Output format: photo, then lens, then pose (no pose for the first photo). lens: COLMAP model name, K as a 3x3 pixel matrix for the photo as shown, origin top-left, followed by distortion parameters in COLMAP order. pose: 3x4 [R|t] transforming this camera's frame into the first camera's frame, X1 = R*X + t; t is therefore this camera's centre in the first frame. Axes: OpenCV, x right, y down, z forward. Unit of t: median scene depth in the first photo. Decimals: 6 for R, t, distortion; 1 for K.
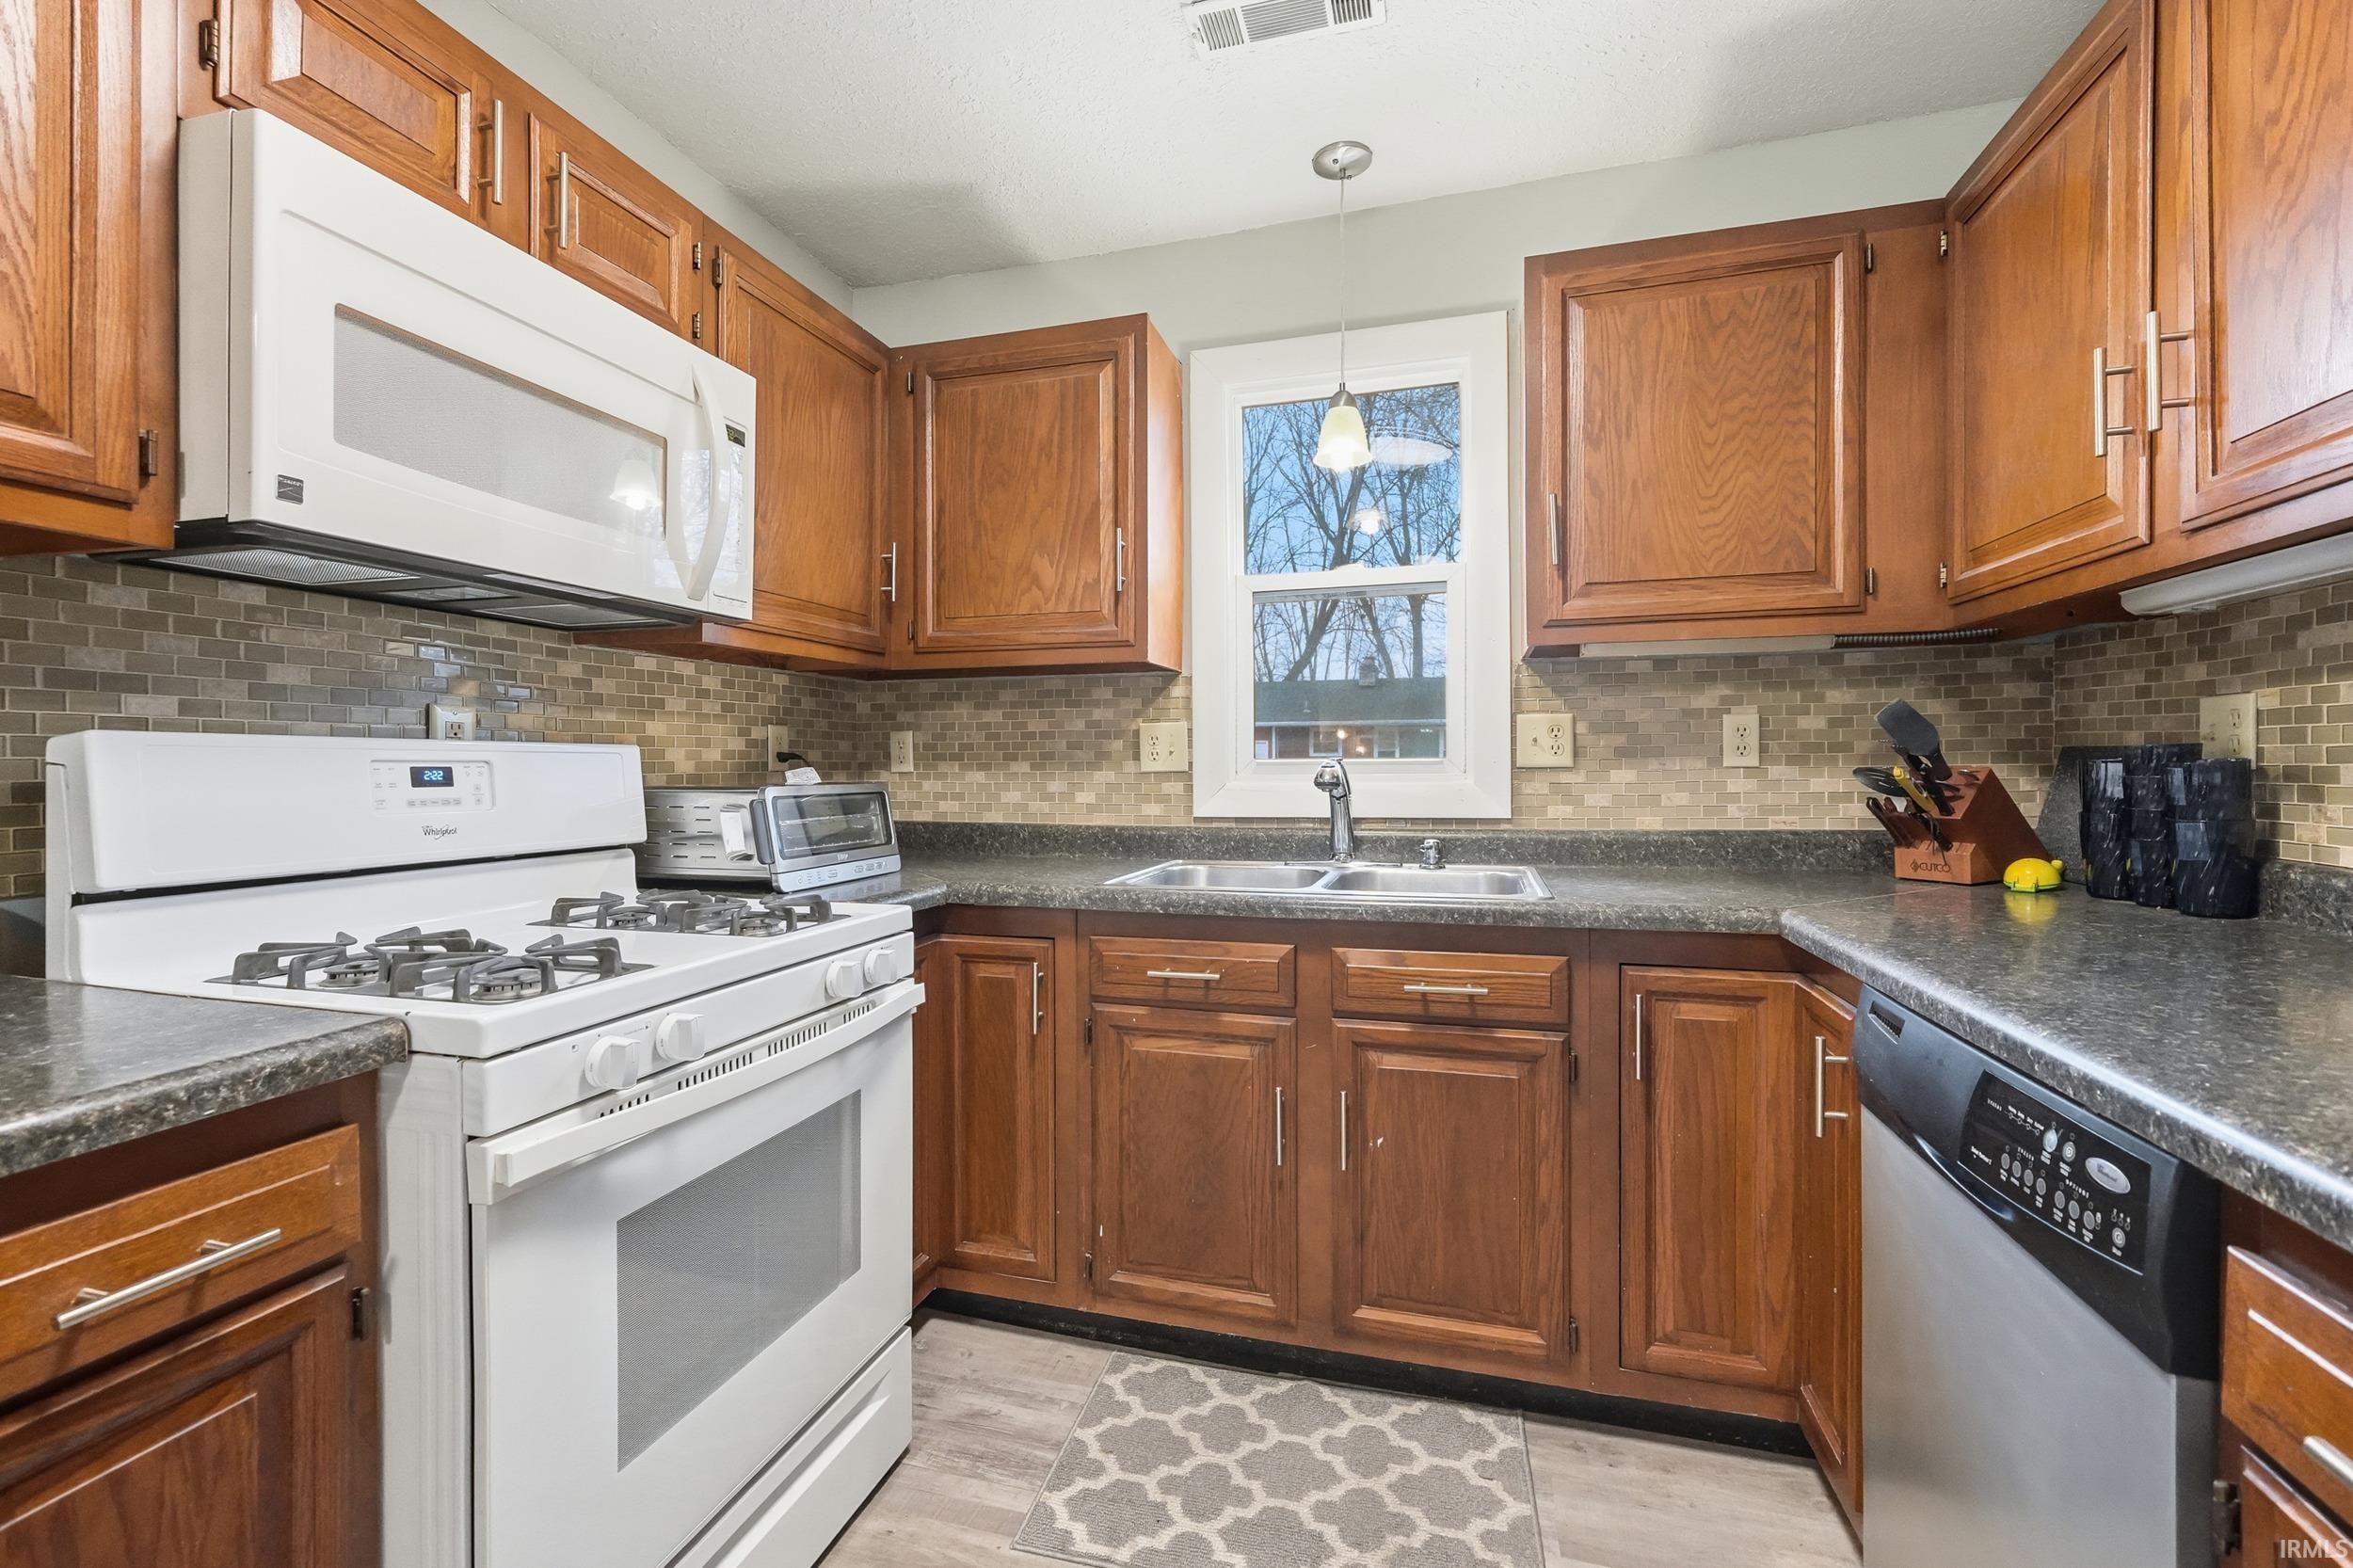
lens RADIAL K [[998.1, 0, 1168.4], [0, 998.1, 771.1], [0, 0, 1]] dist [-0.000235, 0.000022]
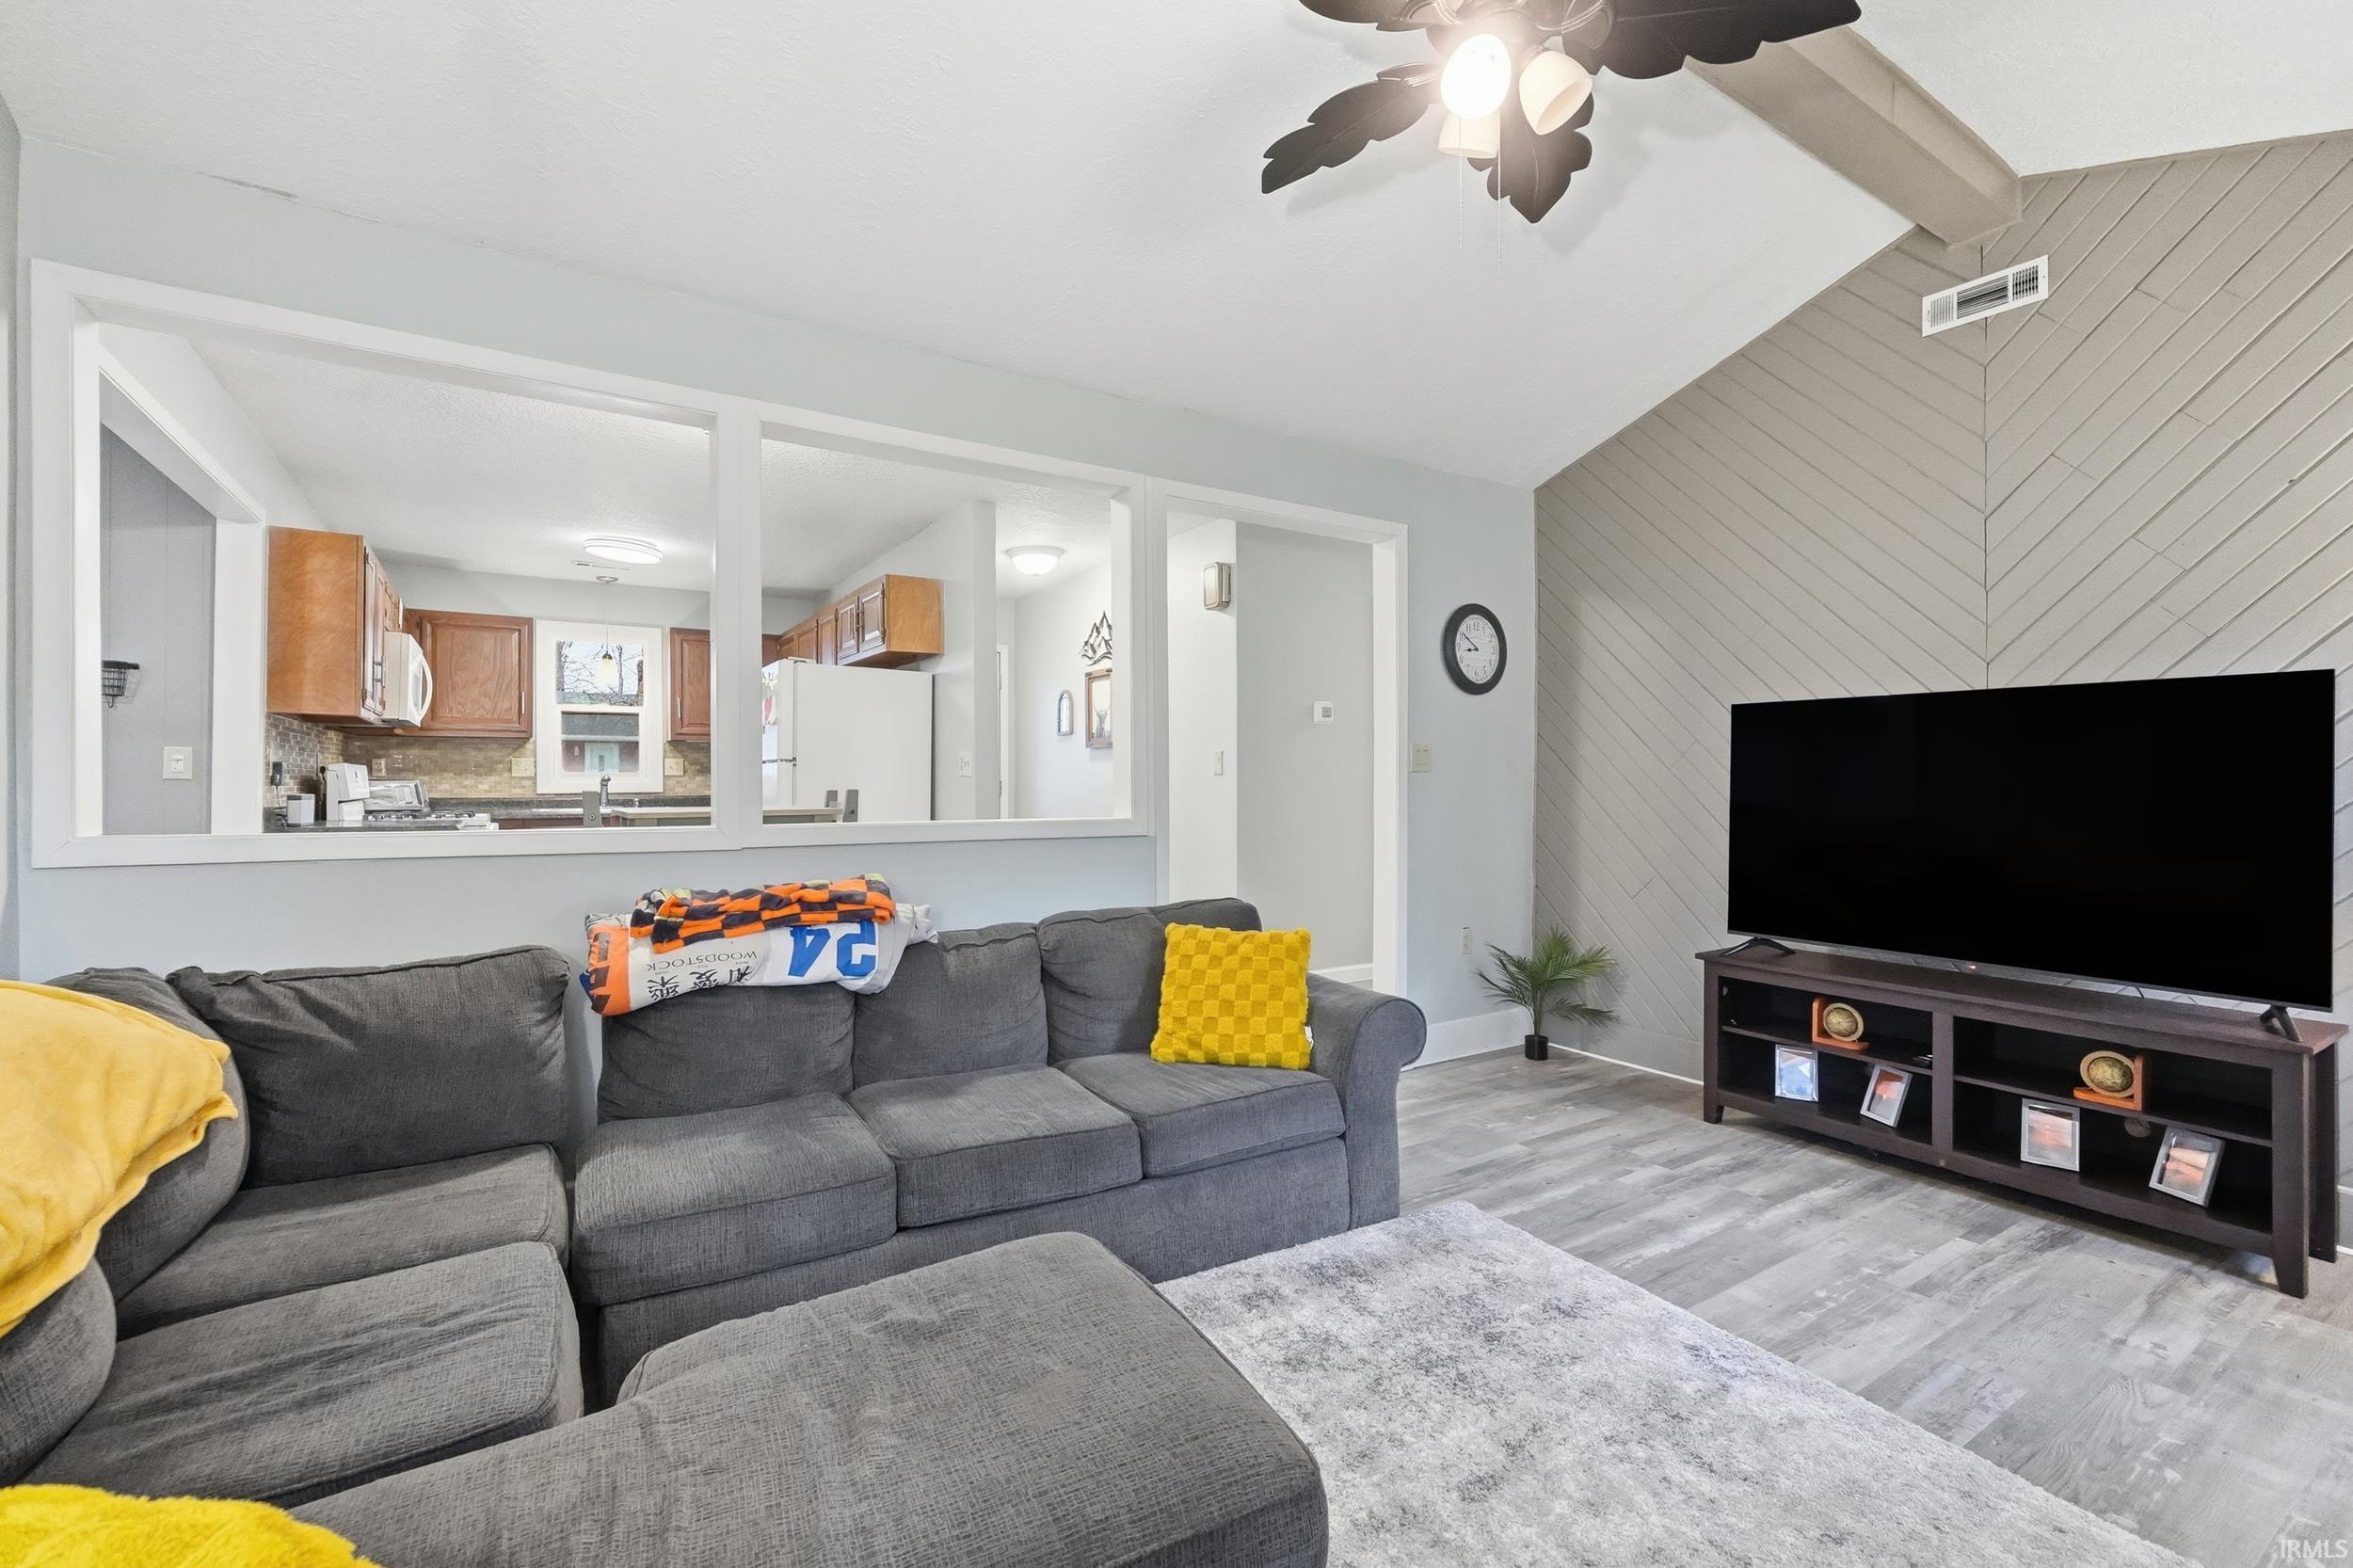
lens RADIAL K [[1006.2, 0, 1176.5], [0, 1006.2, 784.0], [0, 0, 1]] dist [-0.000207, 0.000084]
pose [[0.648732, 0.001695, 0.761015, -1.207547], [0.000885, 0.999995, -0.002981, 0.038331], [-0.761017, 0.002608, 0.648727, -2.708456]]
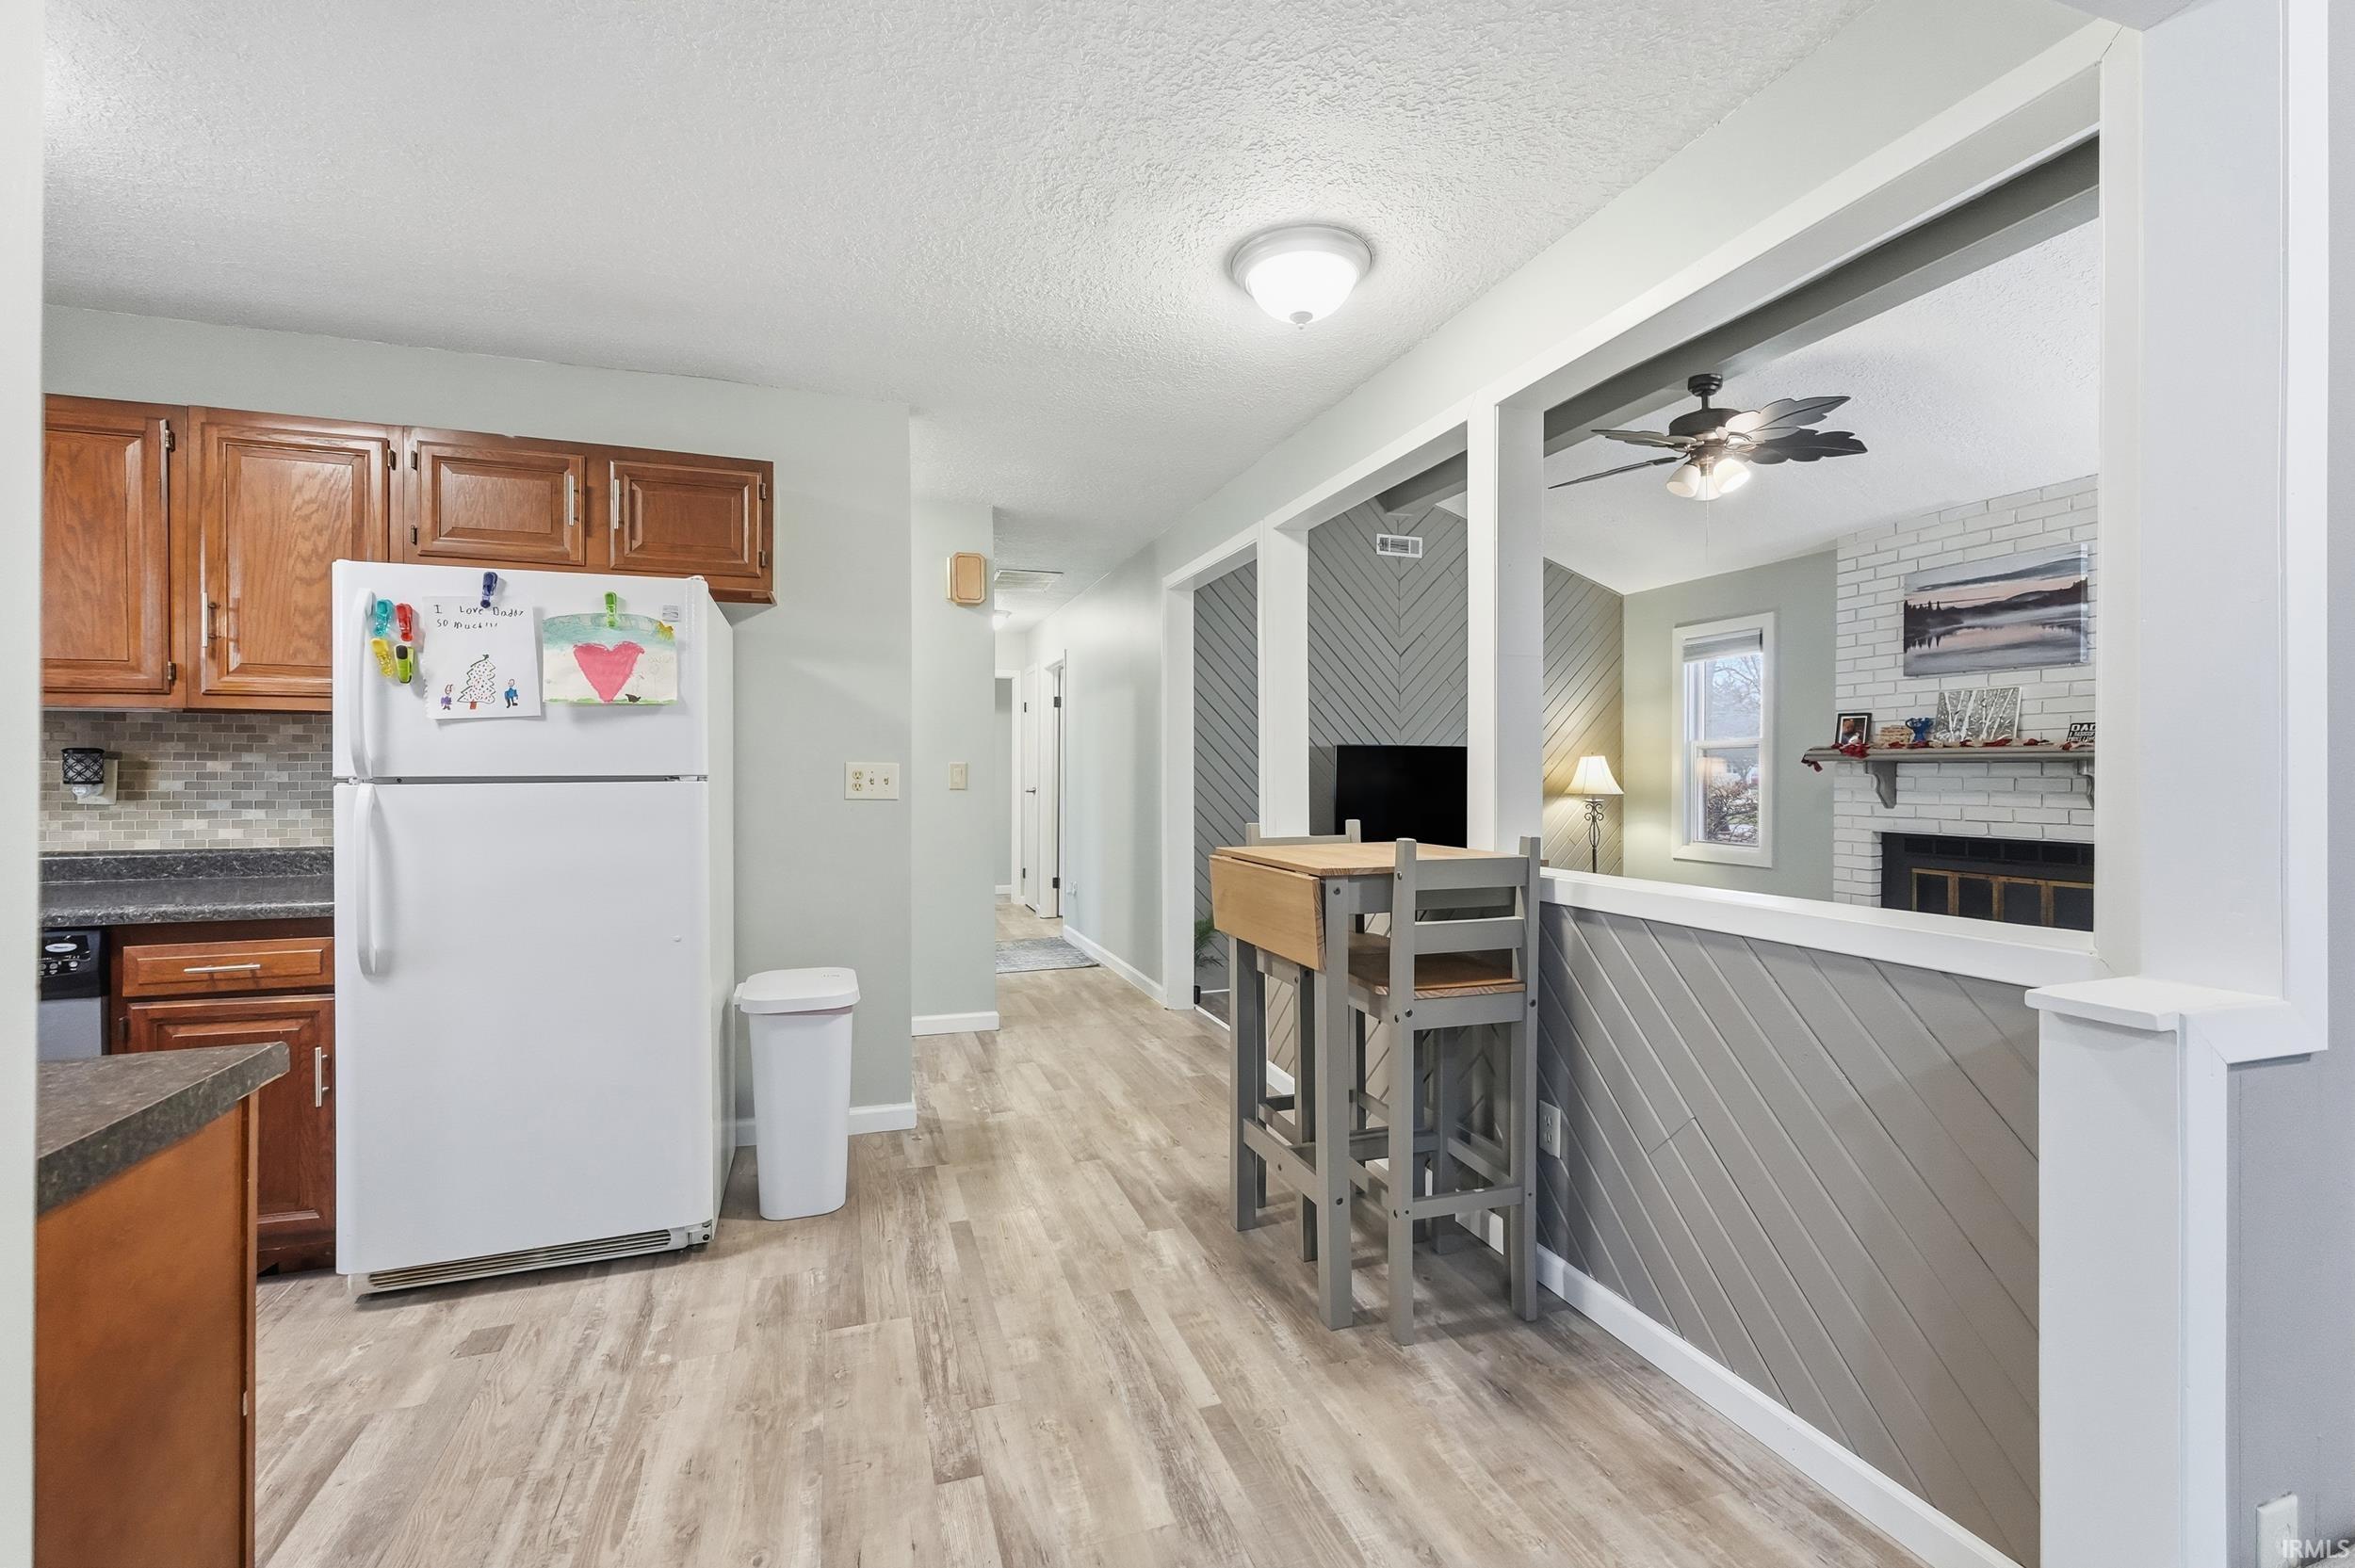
lens RADIAL K [[997.5, 0, 1162.8], [0, 997.5, 779.5], [0, 0, 1]] dist [0.000409, 0.000117]
pose [[-0.573842, -0.001520, 0.818964, -1.318539], [0.006100, 0.999963, 0.006131, -0.032151], [-0.818943, 0.008514, -0.573812, 0.017584]]
